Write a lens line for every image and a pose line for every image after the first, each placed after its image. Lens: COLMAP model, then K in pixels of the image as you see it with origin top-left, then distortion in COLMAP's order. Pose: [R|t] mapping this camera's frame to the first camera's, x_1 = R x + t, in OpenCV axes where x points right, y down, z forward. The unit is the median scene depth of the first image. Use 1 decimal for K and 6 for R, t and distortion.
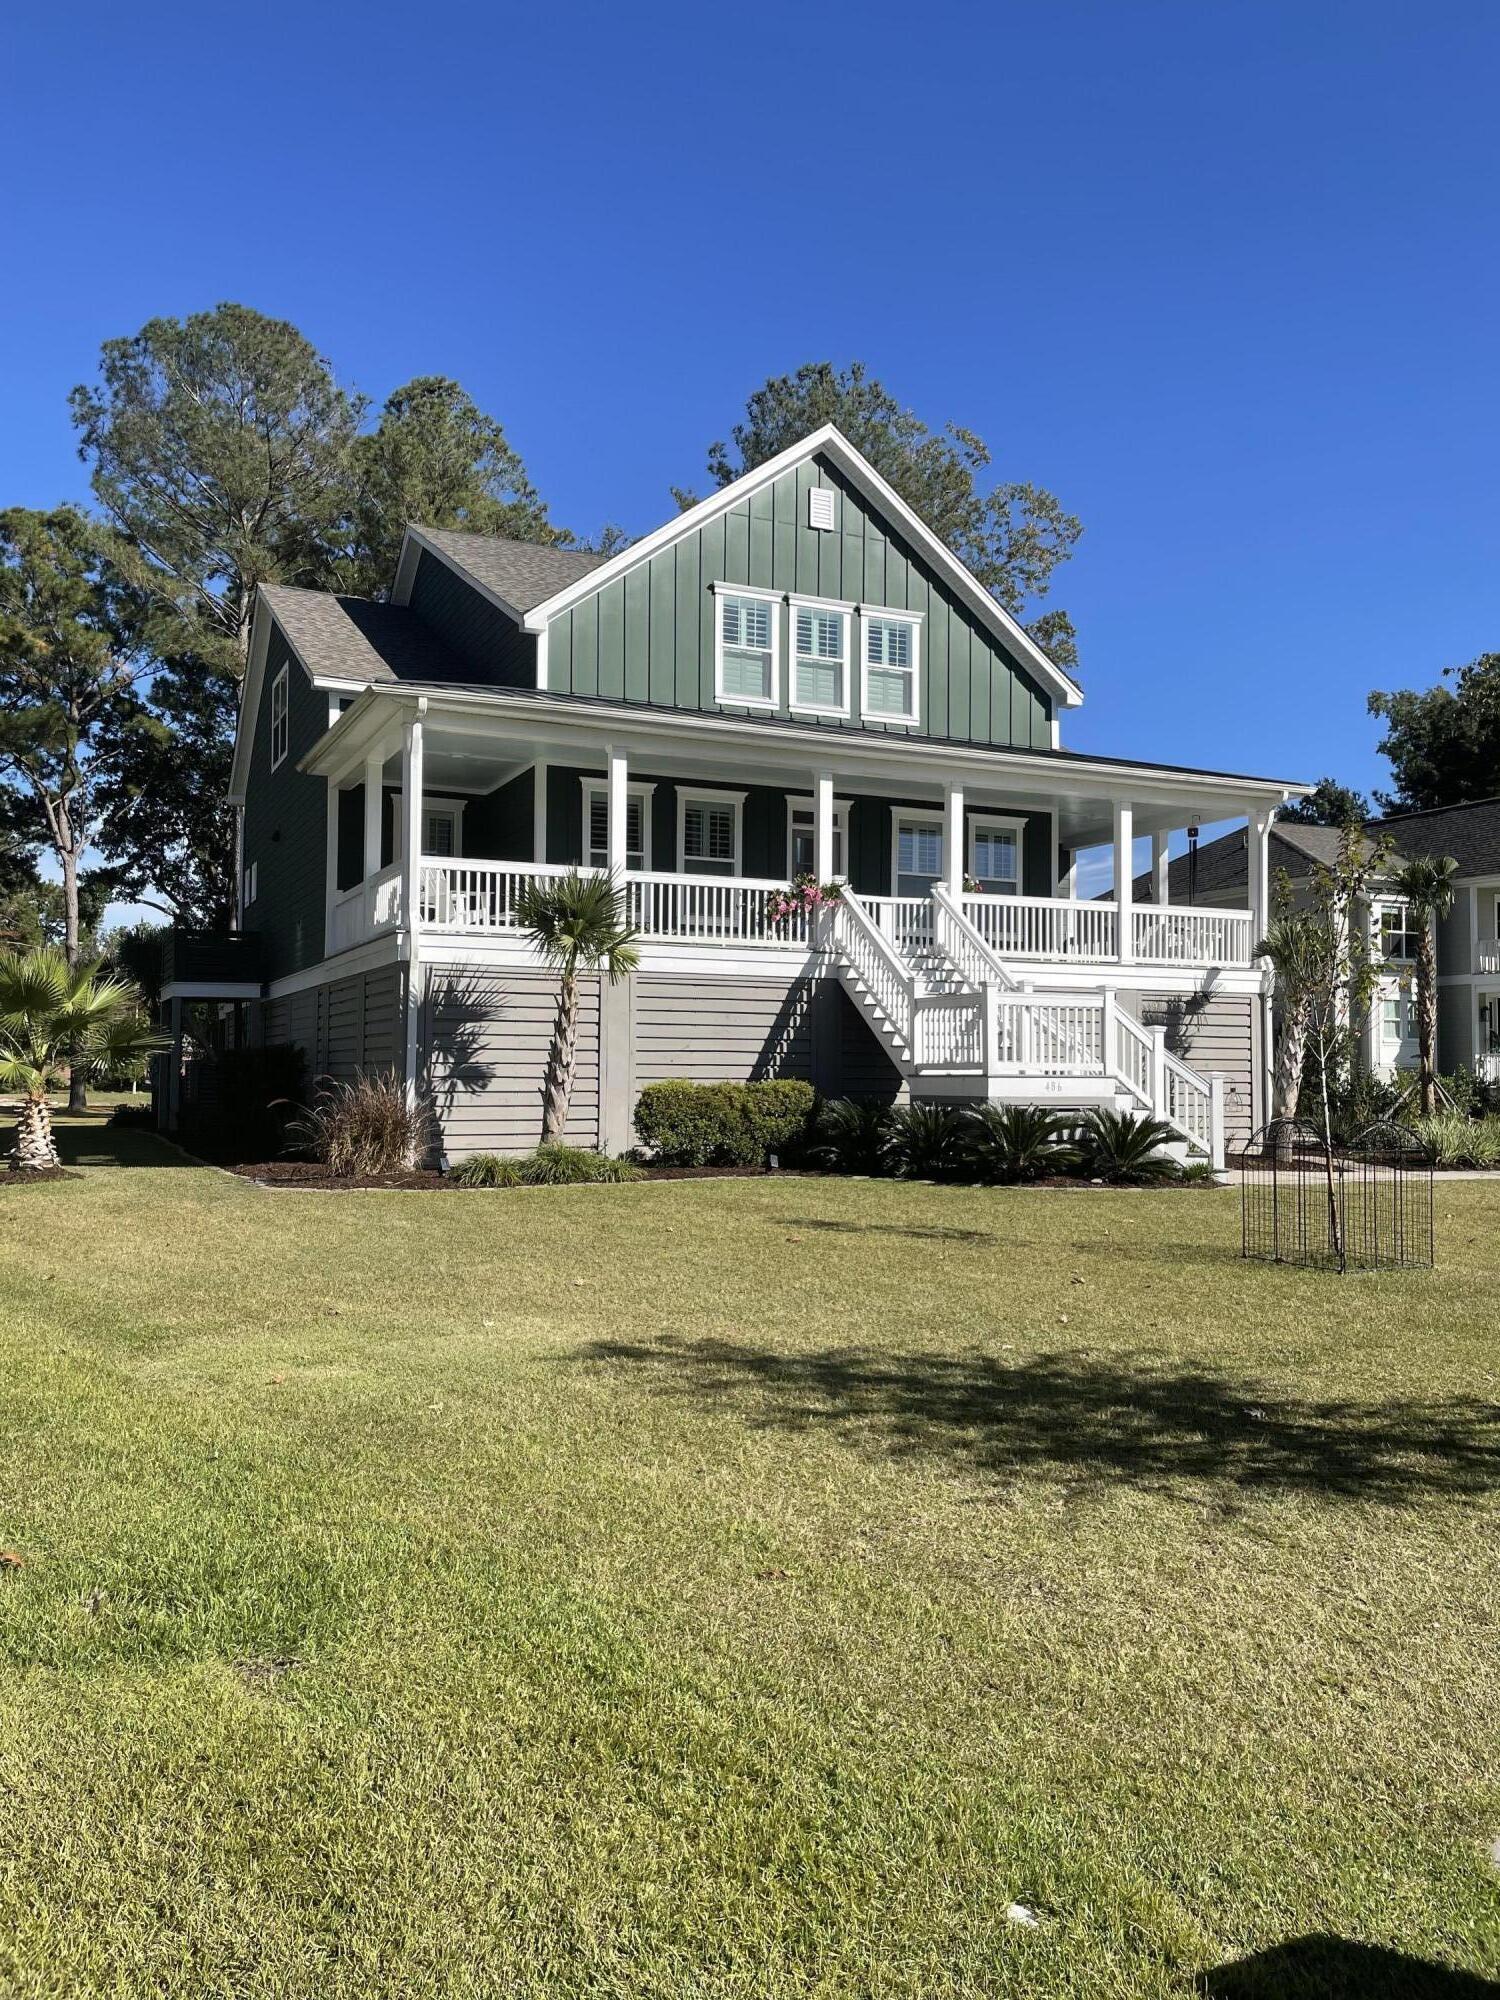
lens RADIAL K [[1483.0, 0, 750.0], [0, 1483.0, 1000.0], [0, 0, 1]] dist [0.009390, 0.002678]
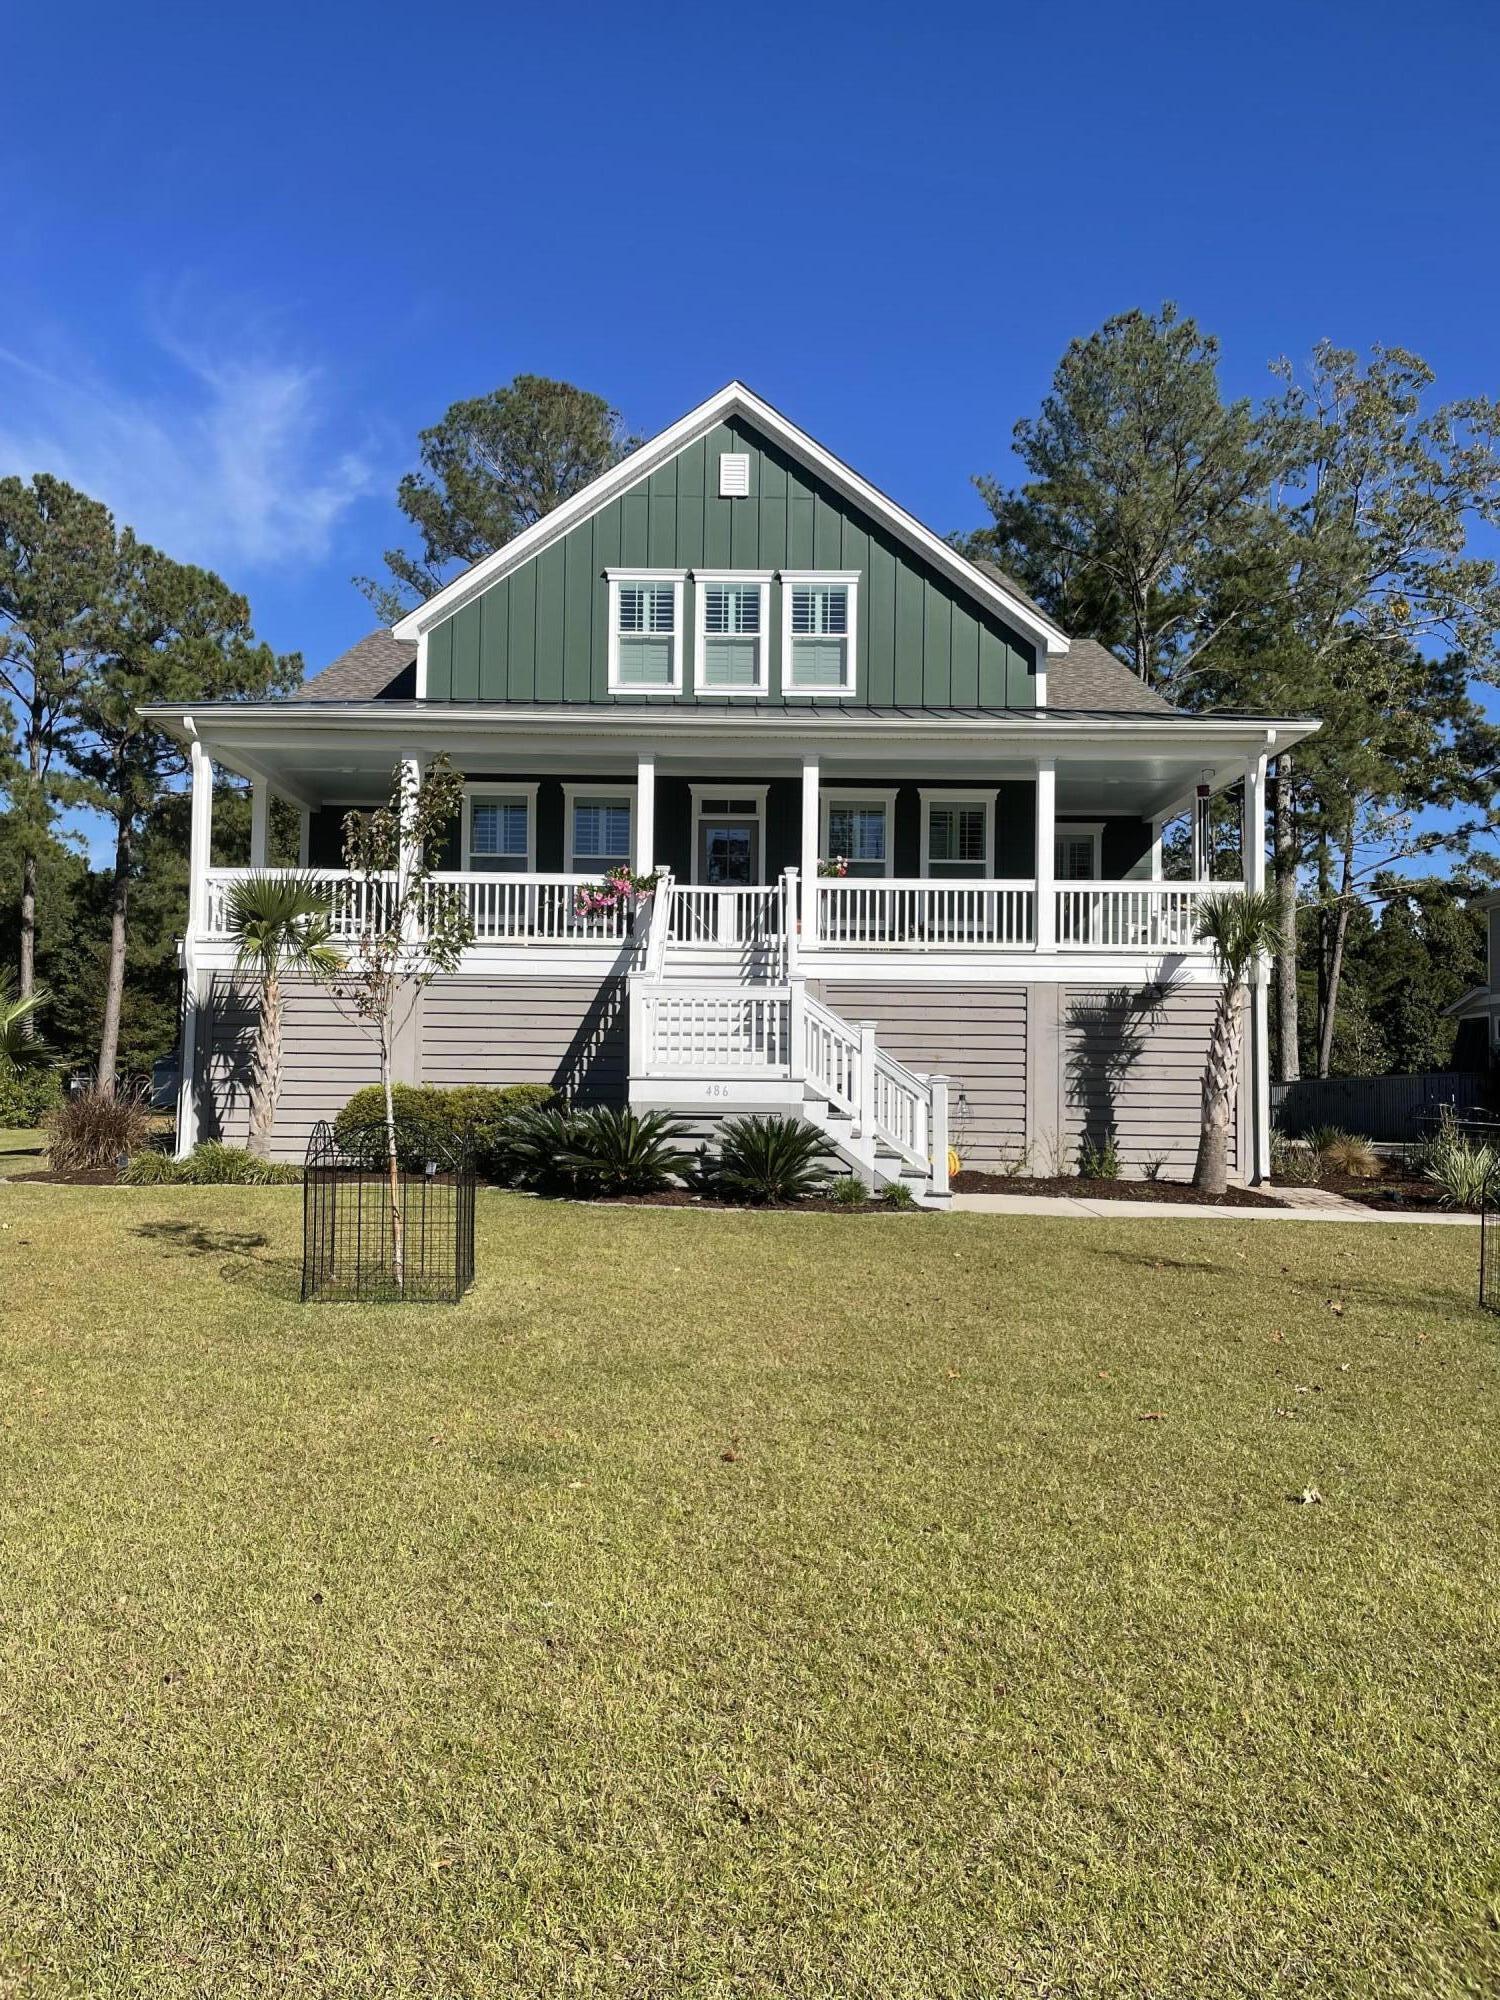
lens RADIAL K [[1483.0, 0, 750.0], [0, 1483.0, 1000.0], [0, 0, 1]] dist [0.009390, 0.002678]
pose [[0.912055, -0.019559, -0.409601, 0.444729], [0.013003, 0.999739, -0.018786, 0.016582], [0.409862, 0.011808, 0.912071, 0.163004]]
